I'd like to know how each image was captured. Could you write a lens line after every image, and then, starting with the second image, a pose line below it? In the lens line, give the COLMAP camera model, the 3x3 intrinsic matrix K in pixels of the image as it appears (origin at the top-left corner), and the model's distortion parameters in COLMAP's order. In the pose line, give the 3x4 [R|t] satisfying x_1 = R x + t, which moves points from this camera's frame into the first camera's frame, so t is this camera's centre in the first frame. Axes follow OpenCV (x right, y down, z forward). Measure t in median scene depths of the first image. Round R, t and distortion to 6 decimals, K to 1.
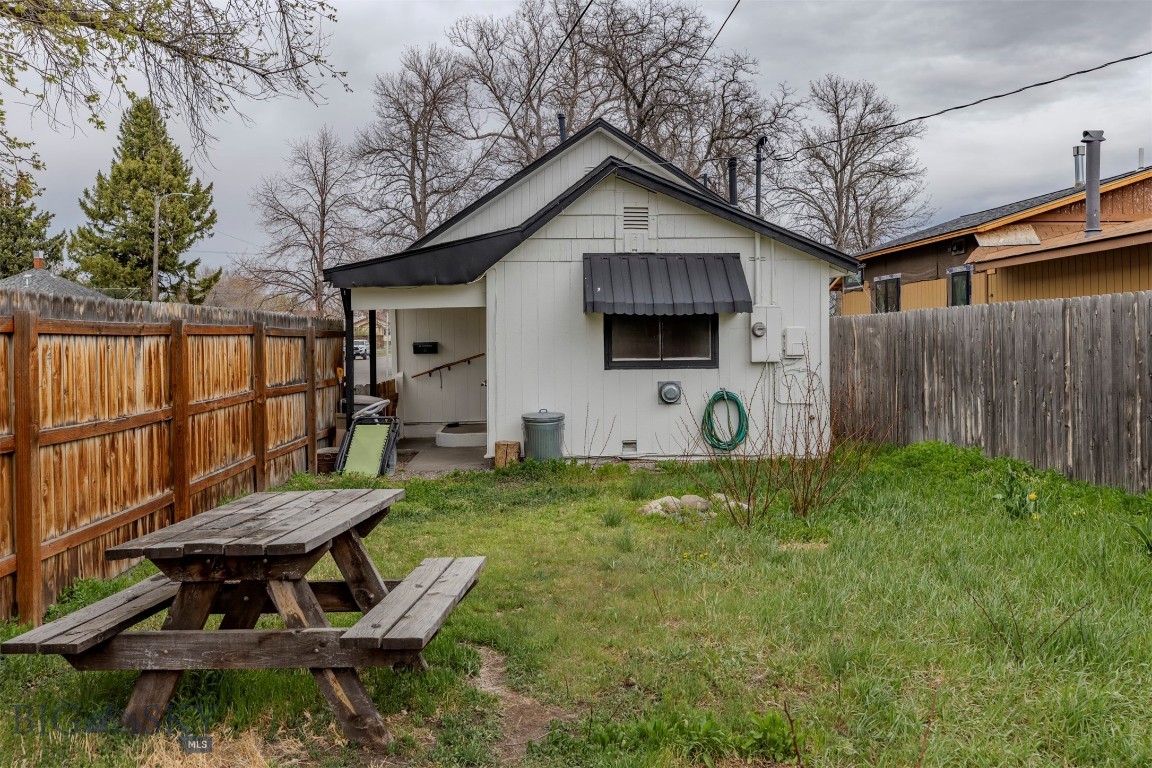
lens RADIAL K [[1021.5, 0, 570.9], [0, 1021.5, 342.0], [0, 0, 1]] dist [0.009545, -0.004615]
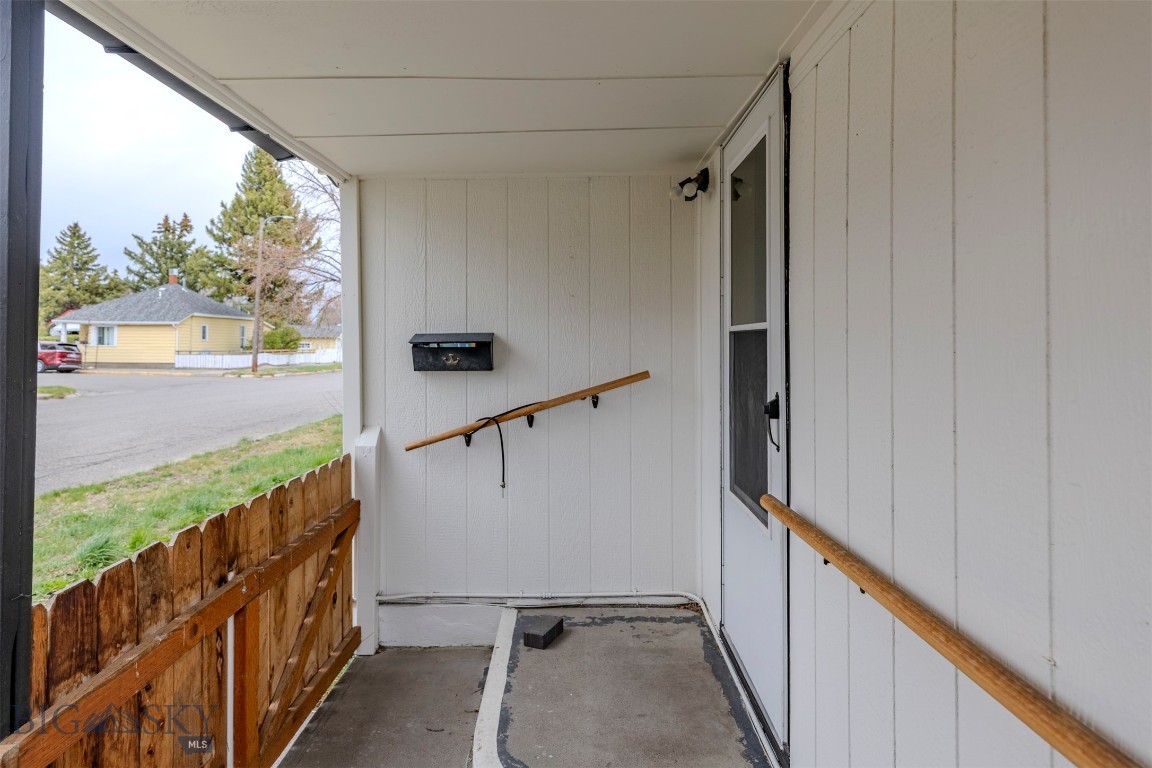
lens RADIAL K [[668.4, 0, 576.0], [0, 668.4, 384.0], [0, 0, 1]] dist [0.002222, 0.001010]
pose [[0.999463, 0.013182, -0.029994, -0.124943], [-0.011773, 0.998840, 0.046683, 0.006951], [0.030574, -0.046304, 0.998459, 1.005765]]
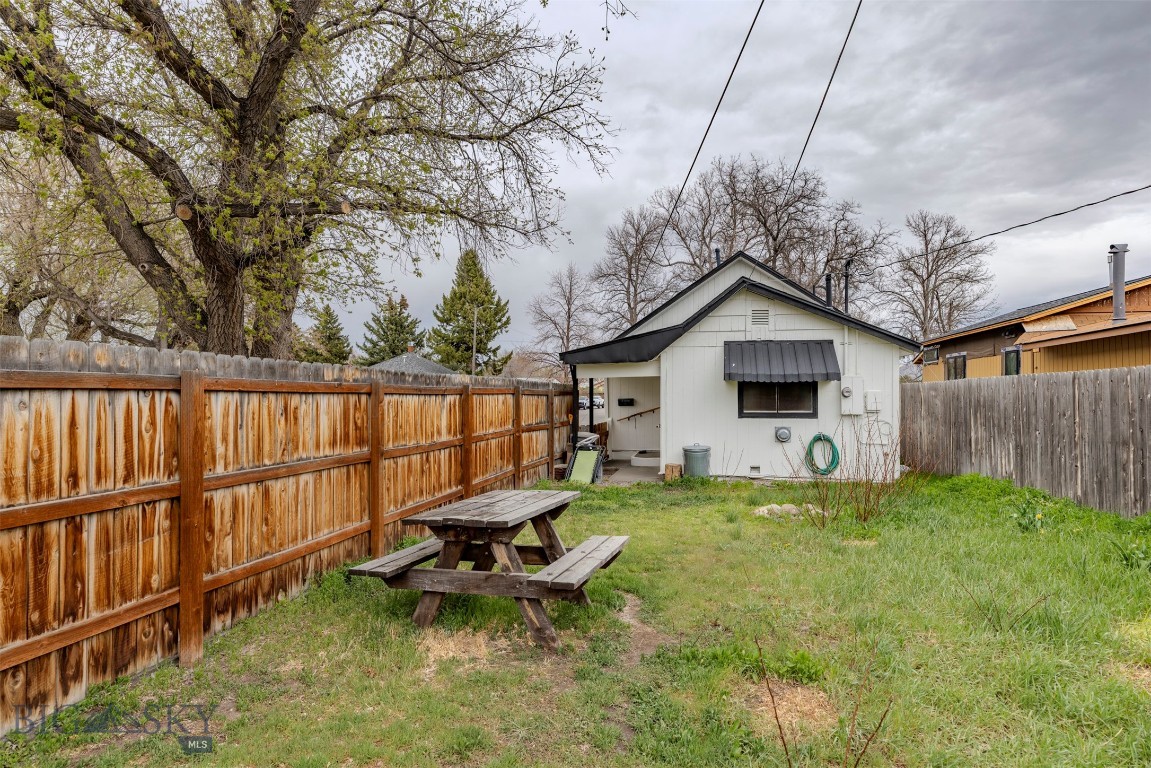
lens RADIAL K [[667.8, 0, 575.5], [0, 667.8, 384.0], [0, 0, 1]] dist [0.002222, 0.001010]
pose [[0.971064, 0.003145, -0.238800, 0.033274], [-0.007923, 0.999787, -0.019052, -0.002531], [0.238689, 0.020392, 0.970882, -0.012475]]
